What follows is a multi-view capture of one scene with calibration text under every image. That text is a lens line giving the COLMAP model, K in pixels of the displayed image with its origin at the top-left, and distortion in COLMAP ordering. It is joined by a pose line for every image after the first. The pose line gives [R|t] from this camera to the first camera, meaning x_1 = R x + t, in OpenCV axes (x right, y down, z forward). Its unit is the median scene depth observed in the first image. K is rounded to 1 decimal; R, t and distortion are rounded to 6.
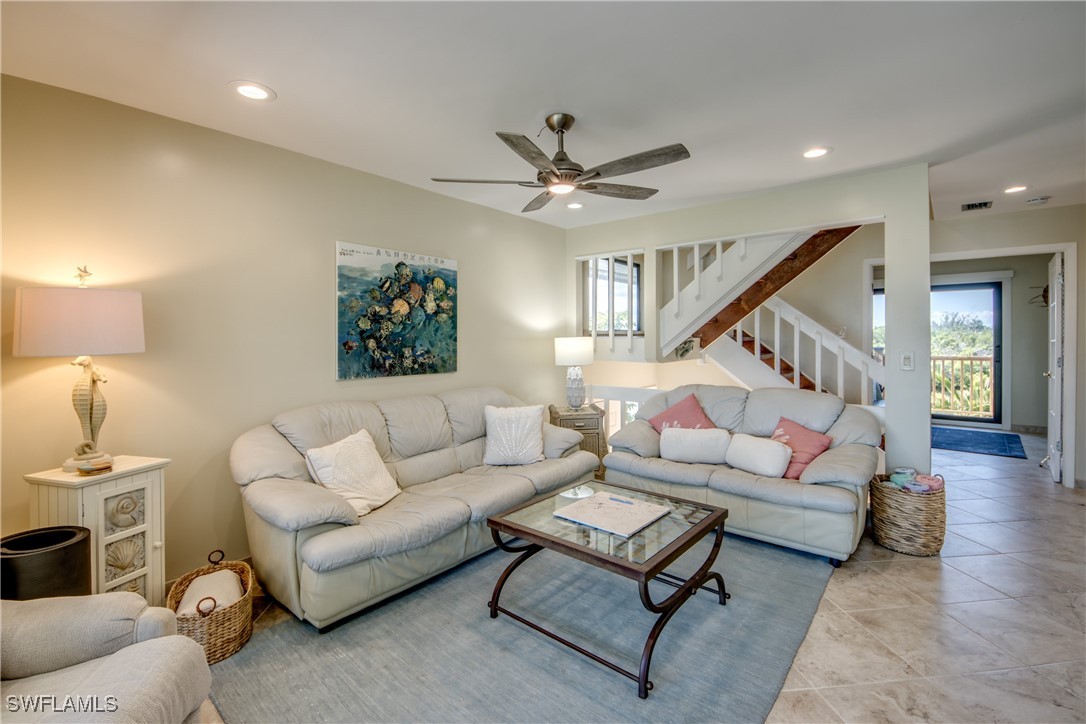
lens RADIAL K [[461.2, 0, 562.7], [0, 461.2, 347.6], [0, 0, 1]] dist [-0.001453, -0.000643]
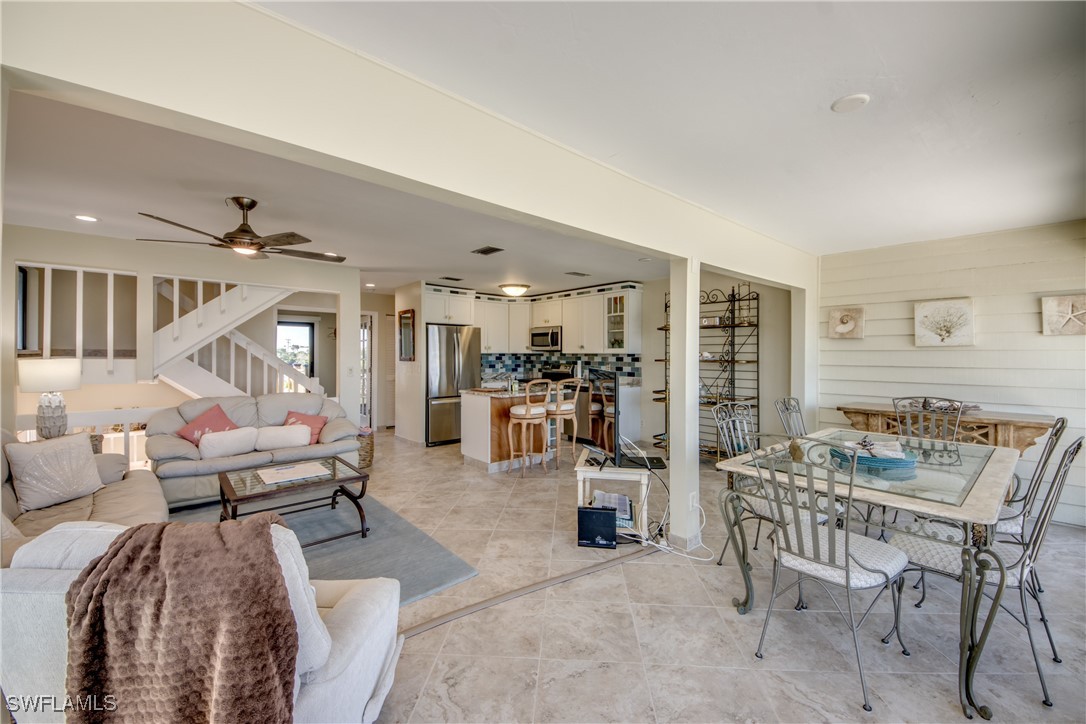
lens RADIAL K [[419.5, 0, 534.0], [0, 419.5, 354.8], [0, 0, 1]] dist [0.000959, -0.005360]
pose [[0.164639, 0.005138, 0.986341, -0.714627], [0.015257, 0.999854, -0.007755, -0.010249], [-0.986236, 0.016326, 0.164536, -0.031842]]
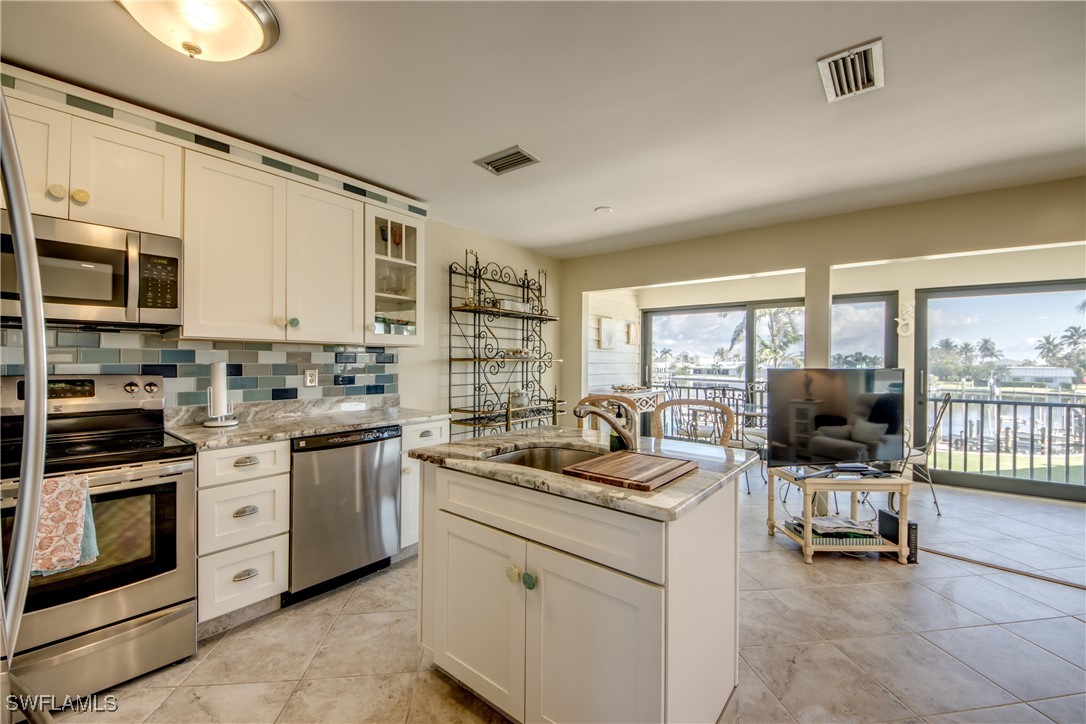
lens RADIAL K [[419.5, 0, 536.1], [0, 419.5, 369.5], [0, 0, 1]] dist [0.000959, -0.005360]
pose [[-0.999999, -0.000125, 0.001044, 0.829700], [-0.000082, 0.999167, 0.040816, -0.010858], [-0.001048, 0.040816, -0.999166, 0.752922]]
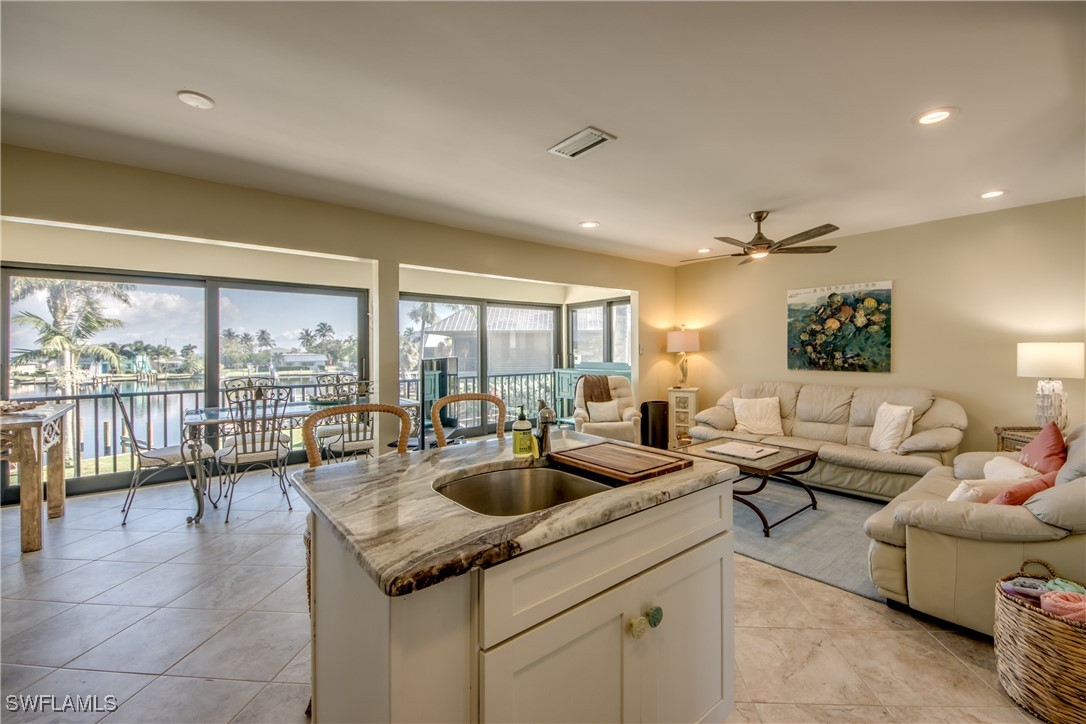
lens RADIAL K [[460.4, 0, 553.6], [0, 460.4, 354.6], [0, 0, 1]] dist [0.012528, -0.000029]
pose [[-0.176283, 0.020344, -0.984129, 1.197331], [-0.008860, 0.999713, 0.022253, -0.014893], [0.984300, 0.012642, -0.176052, 0.372393]]
